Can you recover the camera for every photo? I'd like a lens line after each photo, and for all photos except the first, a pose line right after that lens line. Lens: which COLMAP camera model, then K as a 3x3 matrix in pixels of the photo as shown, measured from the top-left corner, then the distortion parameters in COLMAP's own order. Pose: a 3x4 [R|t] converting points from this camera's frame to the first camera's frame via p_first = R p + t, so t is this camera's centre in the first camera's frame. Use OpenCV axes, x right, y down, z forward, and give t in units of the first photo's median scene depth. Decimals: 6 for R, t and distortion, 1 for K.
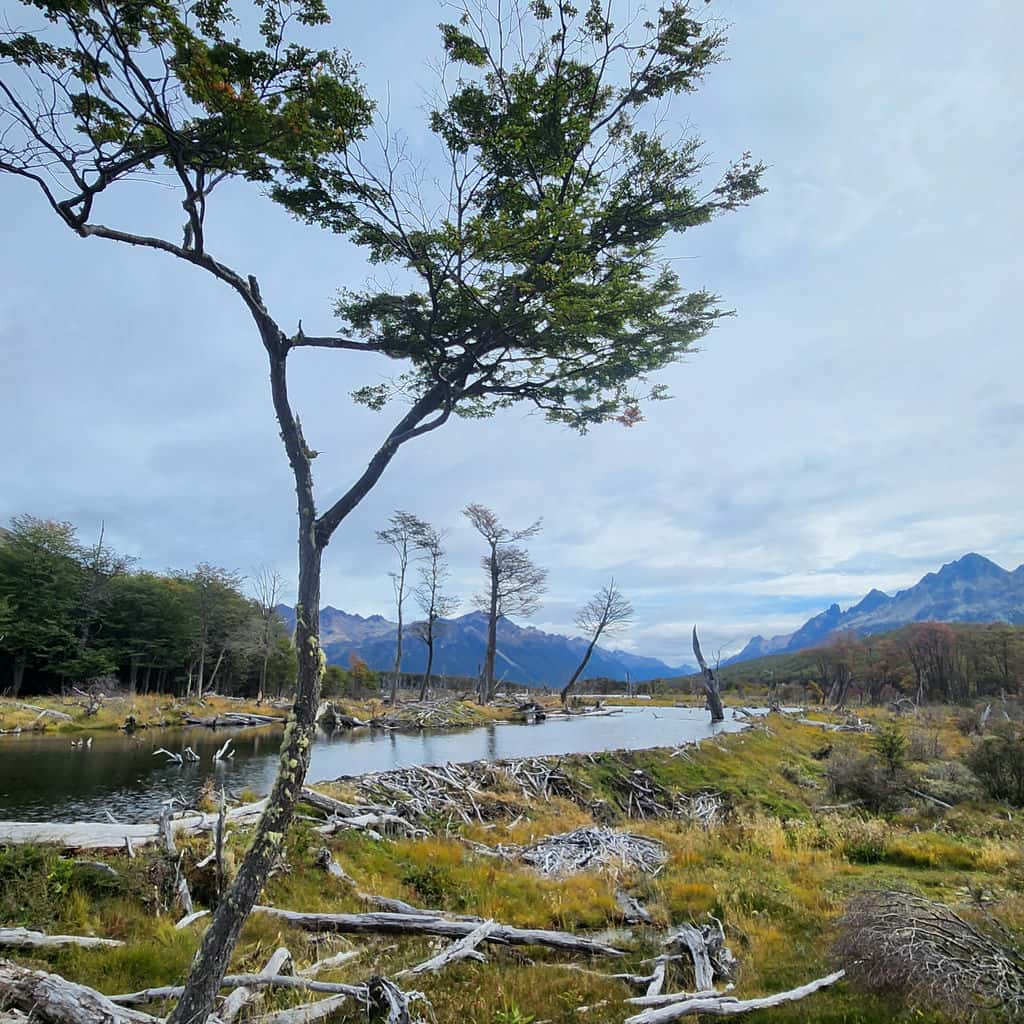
lens RADIAL K [[733.7, 0, 509.0], [0, 733.7, 494.4], [0, 0, 1]] dist [0.004293, 0.000455]
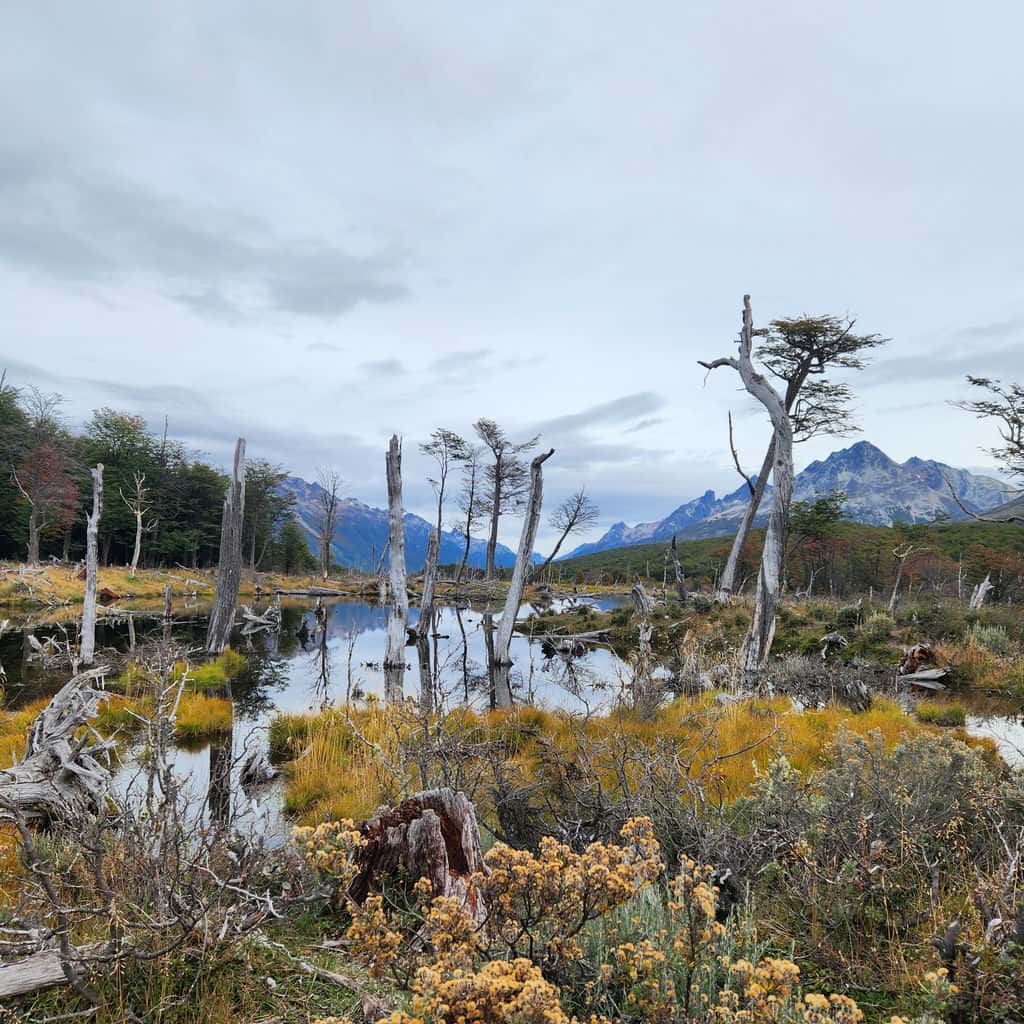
lens RADIAL K [[912.7, 0, 524.3], [0, 912.7, 511.0], [0, 0, 1]] dist [0.052870, 0.000524]
pose [[0.976173, 0.048368, 0.211536, -0.284632], [-0.086976, 0.980321, 0.177218, -0.106037], [-0.198801, -0.191394, 0.961169, -0.424965]]
